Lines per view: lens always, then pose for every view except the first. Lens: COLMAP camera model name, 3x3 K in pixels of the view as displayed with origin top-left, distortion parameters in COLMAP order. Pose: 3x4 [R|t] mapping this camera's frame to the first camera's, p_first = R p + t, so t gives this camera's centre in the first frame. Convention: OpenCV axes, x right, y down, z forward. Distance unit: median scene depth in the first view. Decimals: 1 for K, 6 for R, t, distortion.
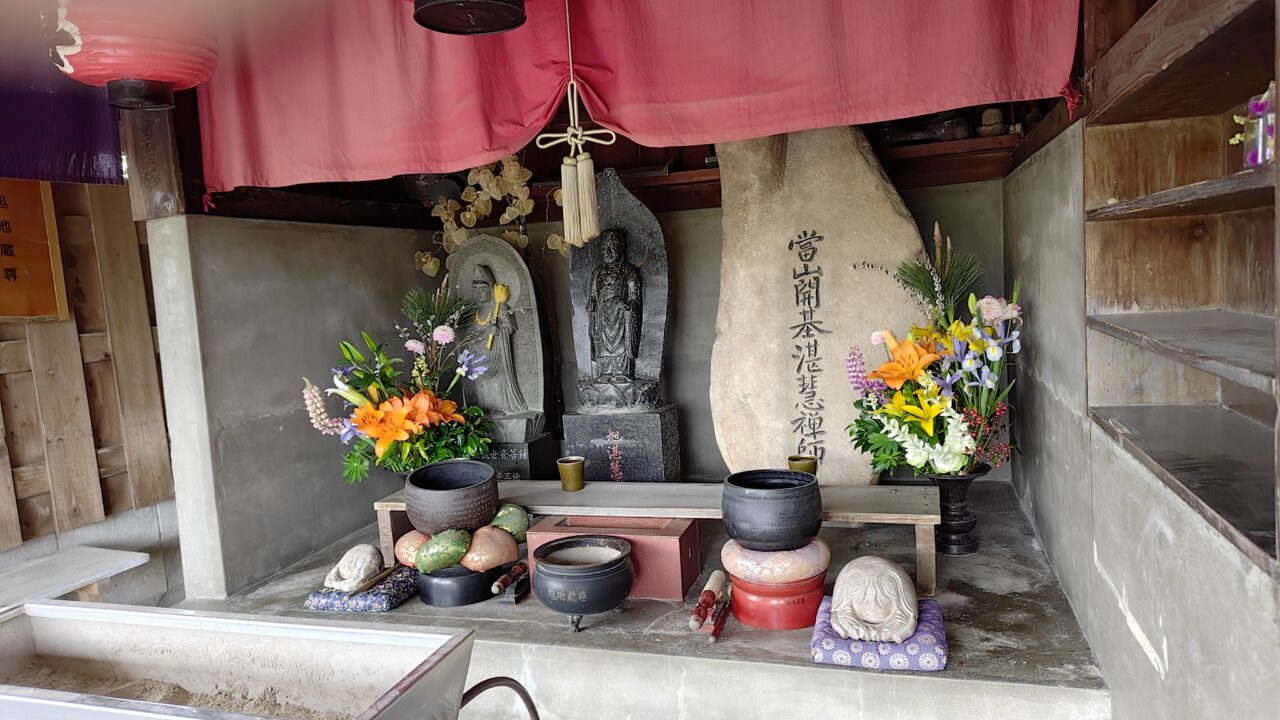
lens RADIAL K [[834.7, 0, 663.2], [0, 834.7, 358.1], [0, 0, 1]] dist [0.001879, -0.001638]
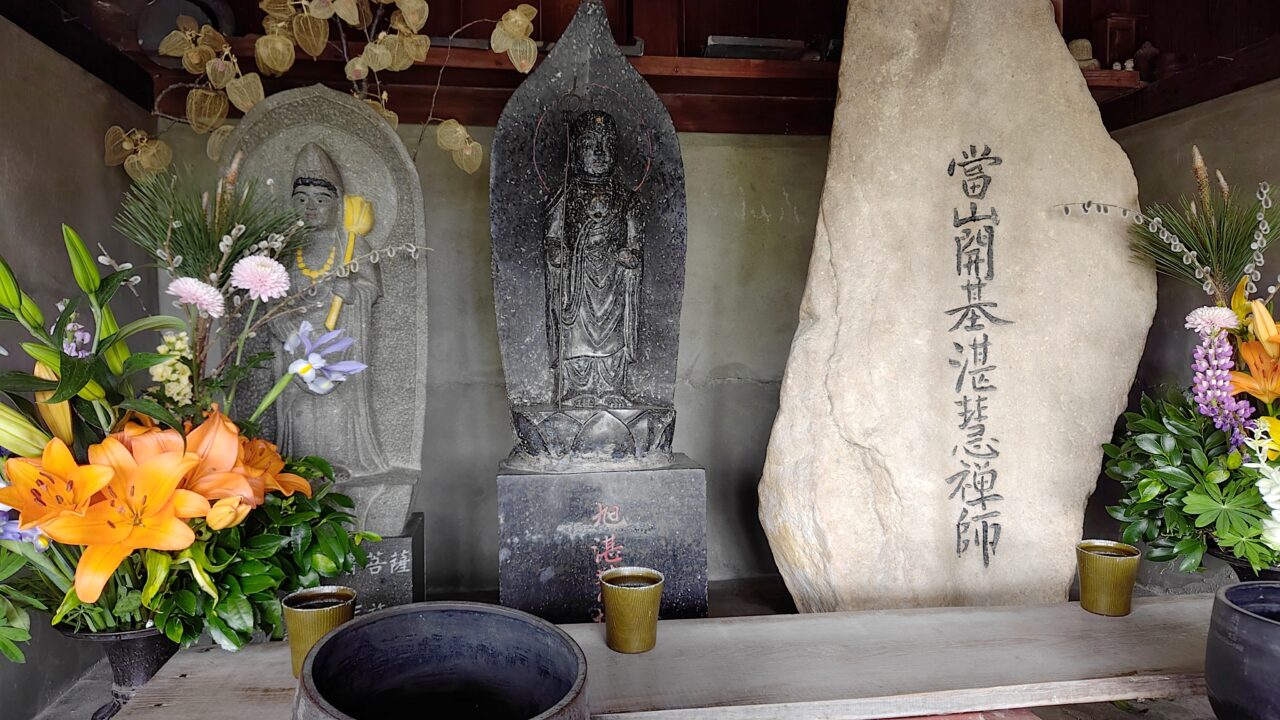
lens RADIAL K [[849.8, 0, 640.0], [0, 849.8, 360.0], [0, 0, 1]] dist [0.013690, -0.004213]
pose [[0.905740, 0.042631, 0.421685, -0.279345], [-0.011263, 0.996998, -0.076601, 0.043030], [-0.423685, 0.064631, 0.903501, 0.570816]]
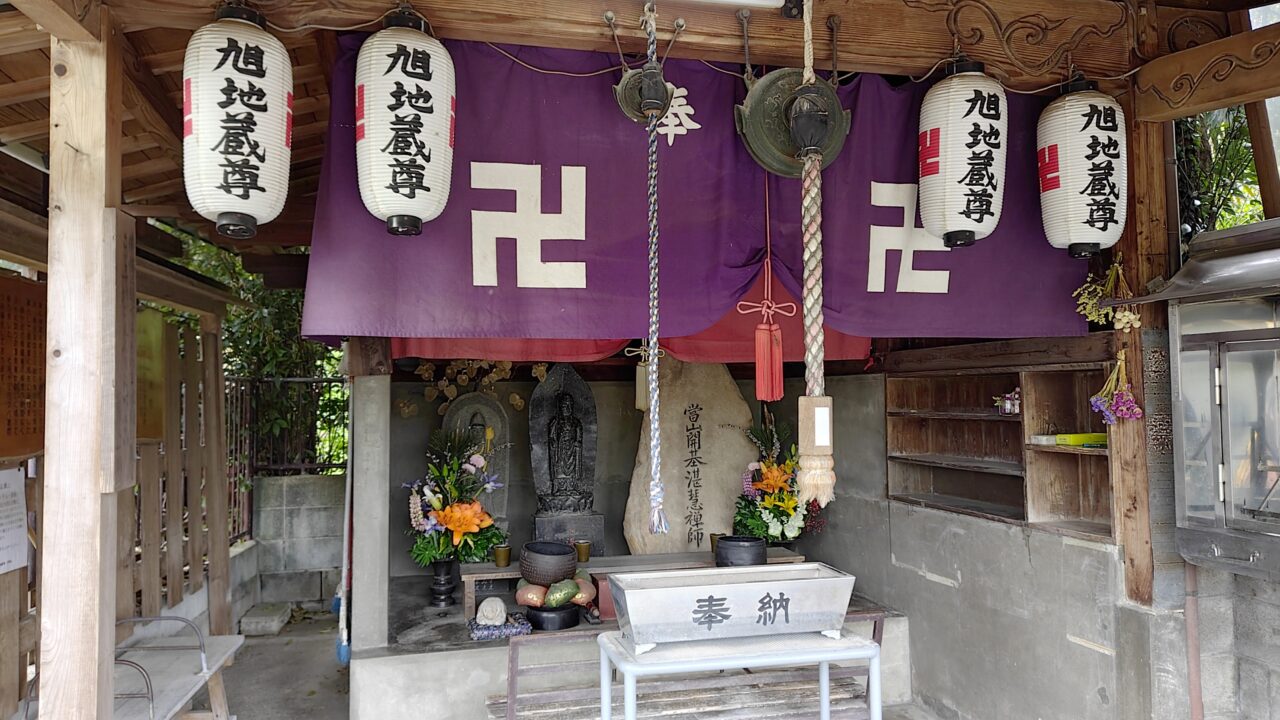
lens RADIAL K [[849.8, 0, 640.0], [0, 849.8, 360.0], [0, 0, 1]] dist [0.013690, -0.004213]
pose [[0.858831, 0.080999, 0.505814, -0.813193], [0.004837, 0.986094, -0.166121, 0.048214], [-0.512236, 0.145116, 0.846496, -0.439581]]
